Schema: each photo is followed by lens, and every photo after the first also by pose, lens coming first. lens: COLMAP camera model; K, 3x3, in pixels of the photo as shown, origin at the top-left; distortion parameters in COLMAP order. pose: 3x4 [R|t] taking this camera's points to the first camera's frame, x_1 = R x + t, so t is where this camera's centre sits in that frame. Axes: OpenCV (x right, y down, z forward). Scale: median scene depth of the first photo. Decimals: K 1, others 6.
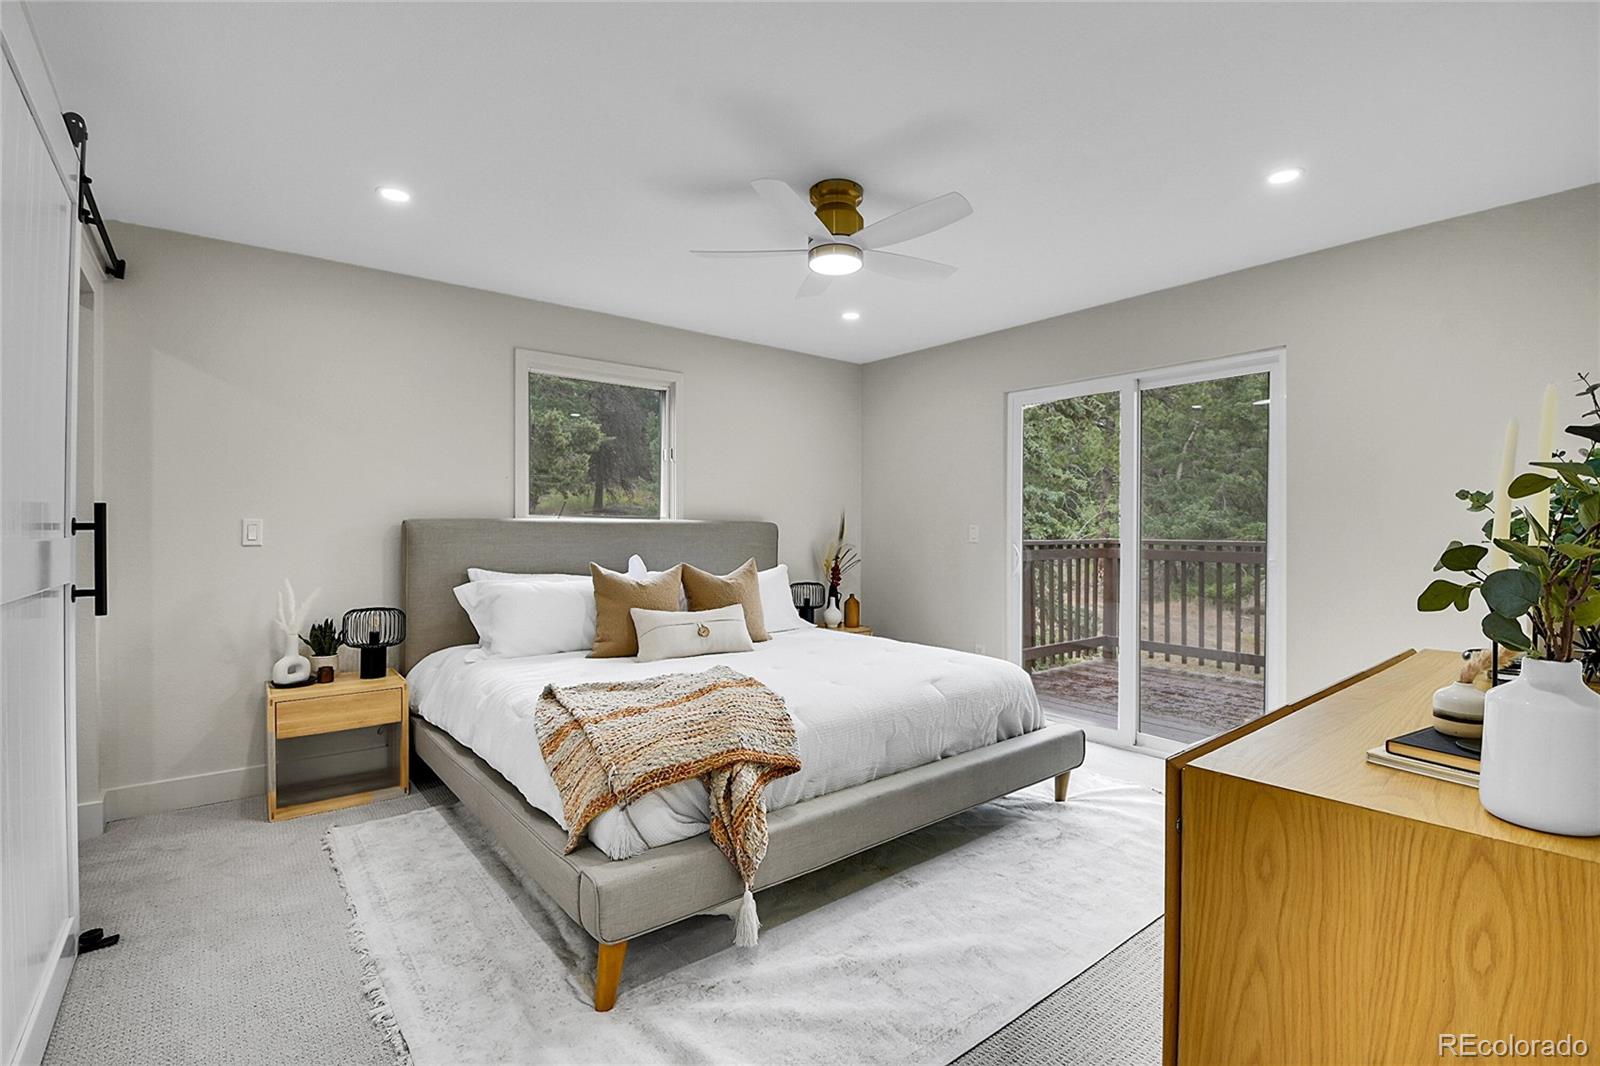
lens RADIAL K [[717.6, 0, 800.0], [0, 717.6, 521.7], [0, 0, 1]] dist [-0.016722, -0.000900]
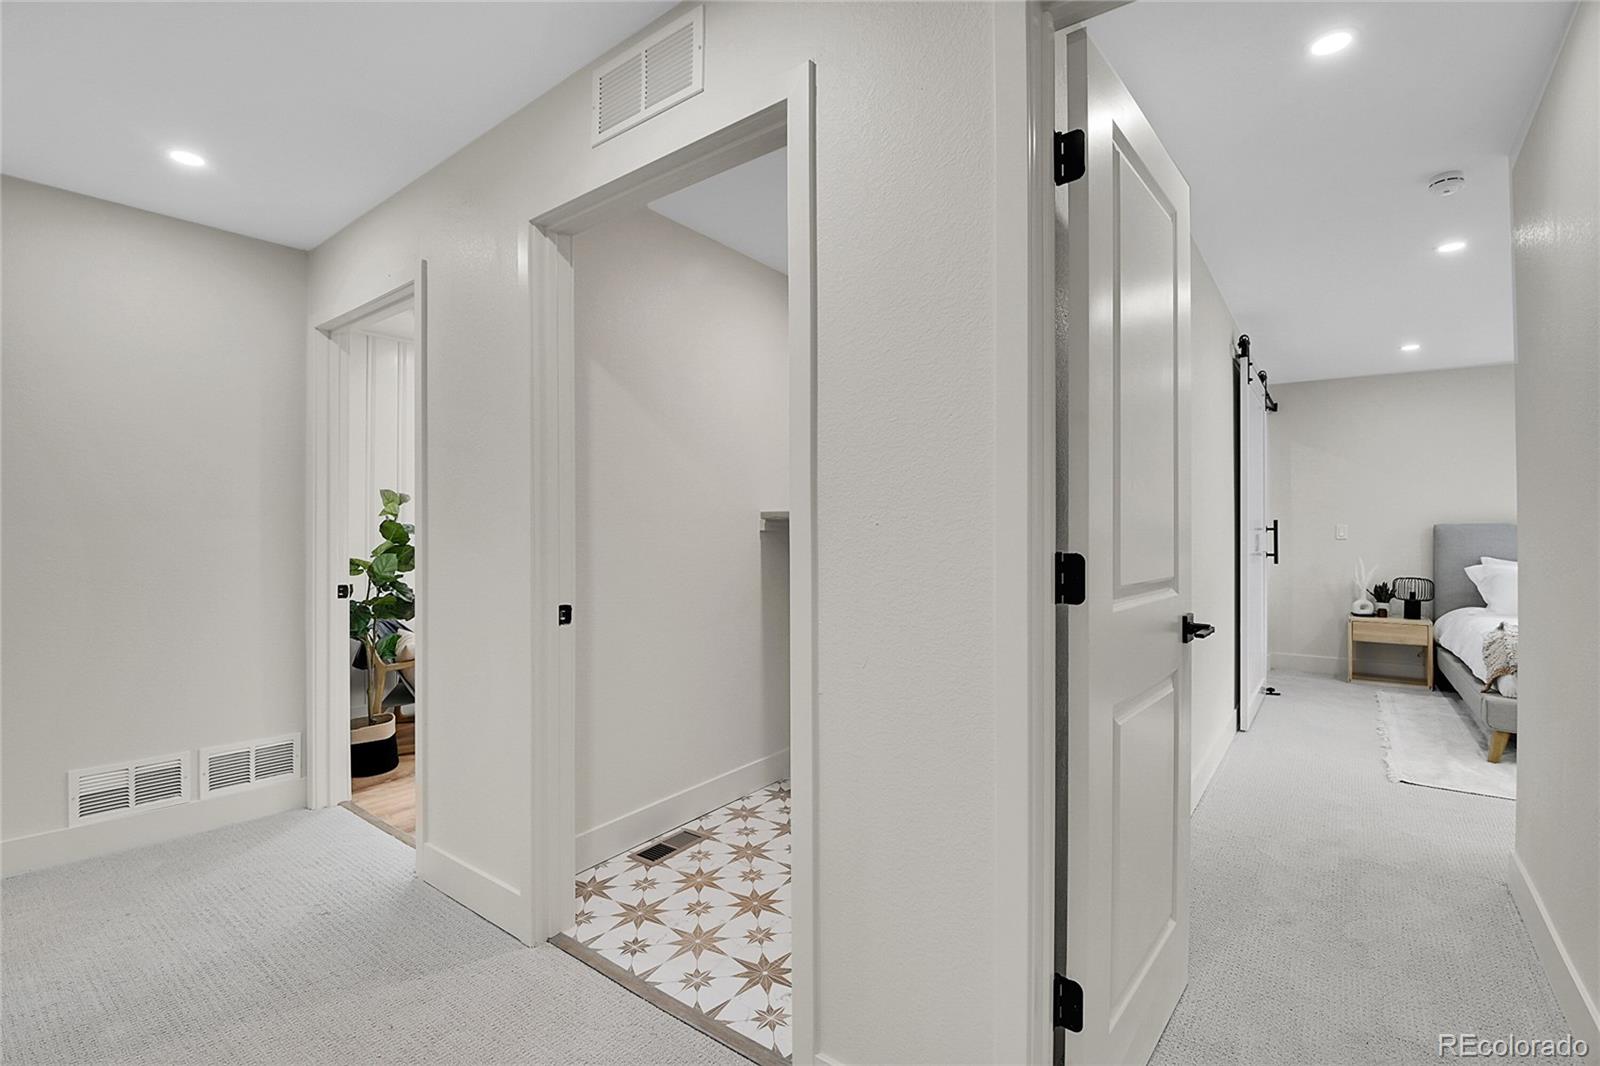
lens RADIAL K [[717.6, 0, 798.0], [0, 717.6, 523.1], [0, 0, 1]] dist [-0.016722, -0.000900]
pose [[0.227788, -0.003660, -0.973704, 0.719951], [0.002612, 0.999992, -0.003148, -0.006751], [0.973707, -0.001826, 0.227795, -0.816351]]
